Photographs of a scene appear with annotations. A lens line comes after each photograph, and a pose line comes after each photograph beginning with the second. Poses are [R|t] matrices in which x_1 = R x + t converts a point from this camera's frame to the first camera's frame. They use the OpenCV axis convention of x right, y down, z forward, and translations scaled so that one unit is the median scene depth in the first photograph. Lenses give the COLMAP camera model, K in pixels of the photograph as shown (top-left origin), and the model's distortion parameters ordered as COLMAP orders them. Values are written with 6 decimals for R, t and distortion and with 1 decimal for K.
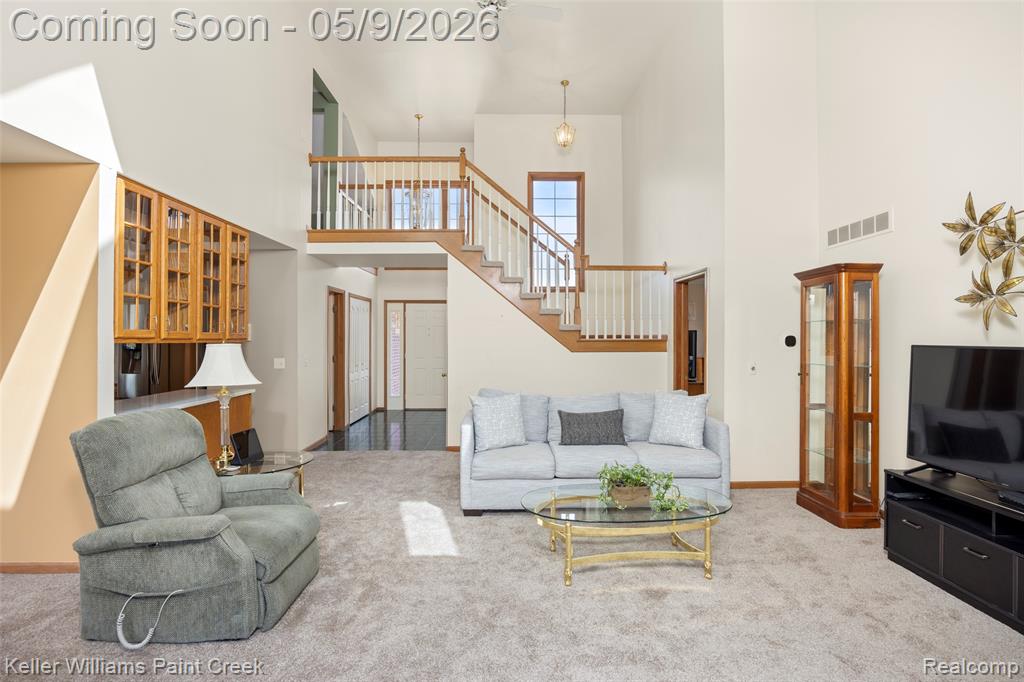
lens RADIAL K [[498.1, 0, 512.5], [0, 498.1, 341.7], [0, 0, 1]] dist [-0.003010, -0.000278]
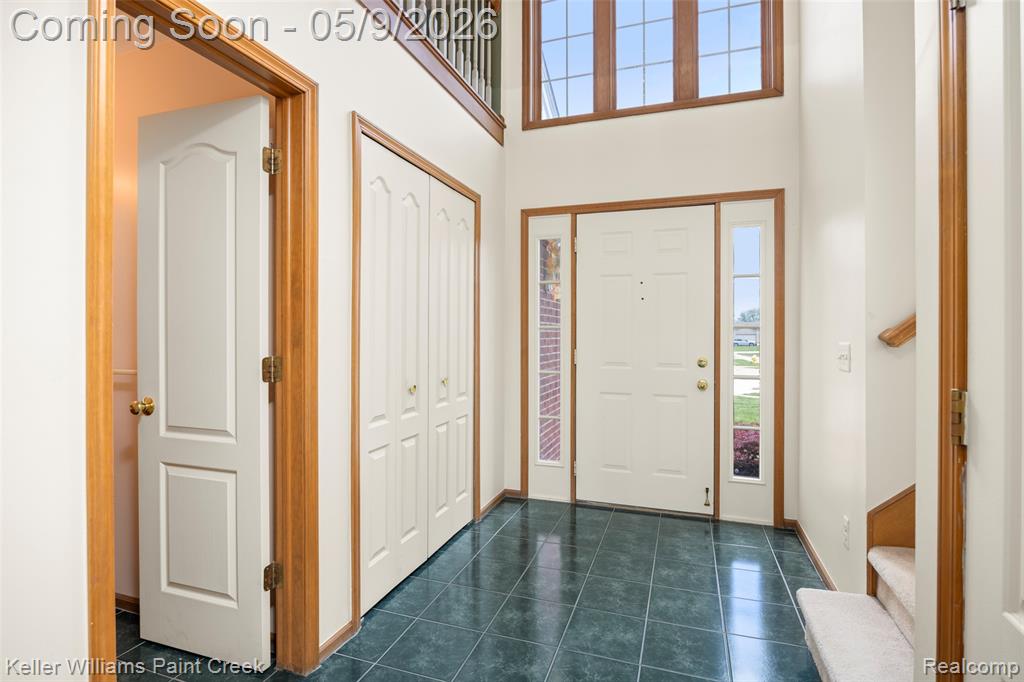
lens RADIAL K [[498.1, 0, 511.7], [0, 498.1, 341.7], [0, 0, 1]] dist [-0.003010, -0.000278]
pose [[0.940587, 0.000493, -0.339552, -0.135374], [0.000202, 0.999998, 0.002012, 0.016676], [0.339552, -0.001961, 0.940585, 0.640519]]
